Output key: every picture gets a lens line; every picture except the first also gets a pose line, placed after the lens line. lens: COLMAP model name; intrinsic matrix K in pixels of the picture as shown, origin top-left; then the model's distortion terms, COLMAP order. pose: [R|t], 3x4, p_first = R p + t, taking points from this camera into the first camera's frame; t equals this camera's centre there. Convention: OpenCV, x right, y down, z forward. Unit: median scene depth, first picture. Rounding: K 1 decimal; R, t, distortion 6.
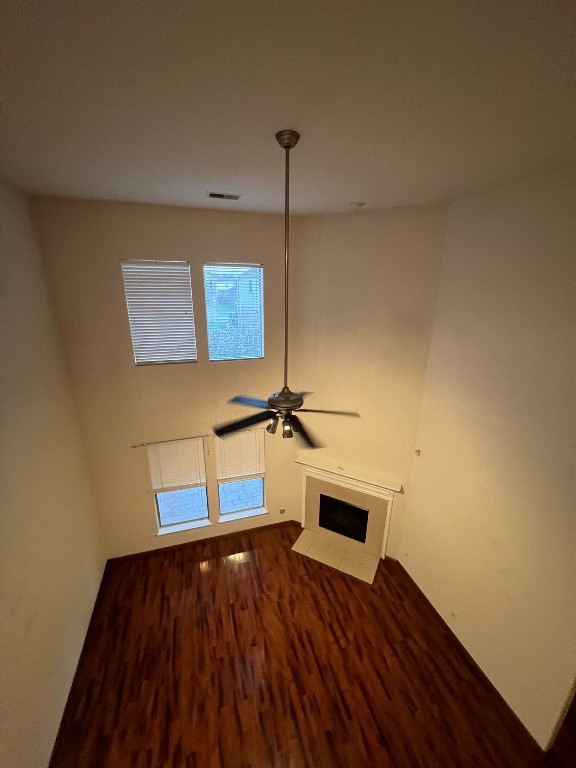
lens RADIAL K [[306.8, 0, 288.5], [0, 306.8, 384.7], [0, 0, 1]] dist [0.000153, 0.000272]
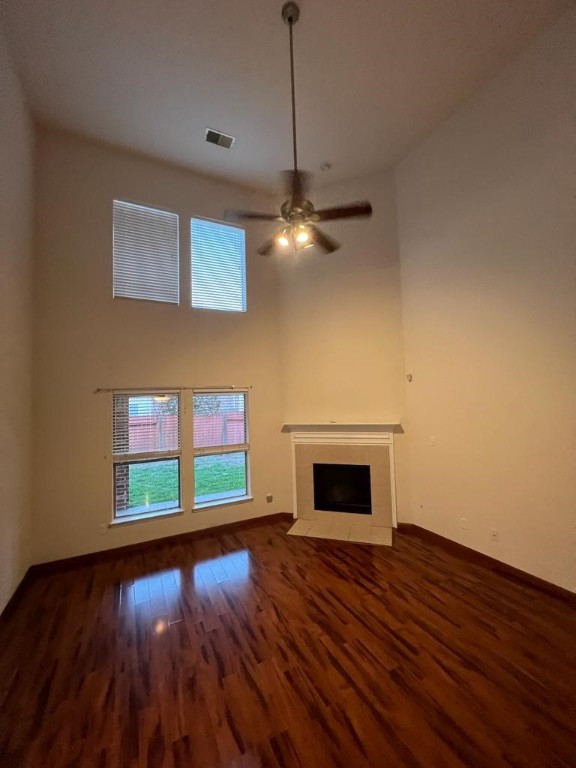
lens RADIAL K [[306.8, 0, 288.2], [0, 306.8, 382.7], [0, 0, 1]] dist [0.000153, 0.000272]
pose [[0.985435, -0.030973, 0.167209, -0.154679], [0.087295, 0.935967, -0.341095, 0.626987], [-0.145937, 0.350723, 0.925038, 0.164791]]
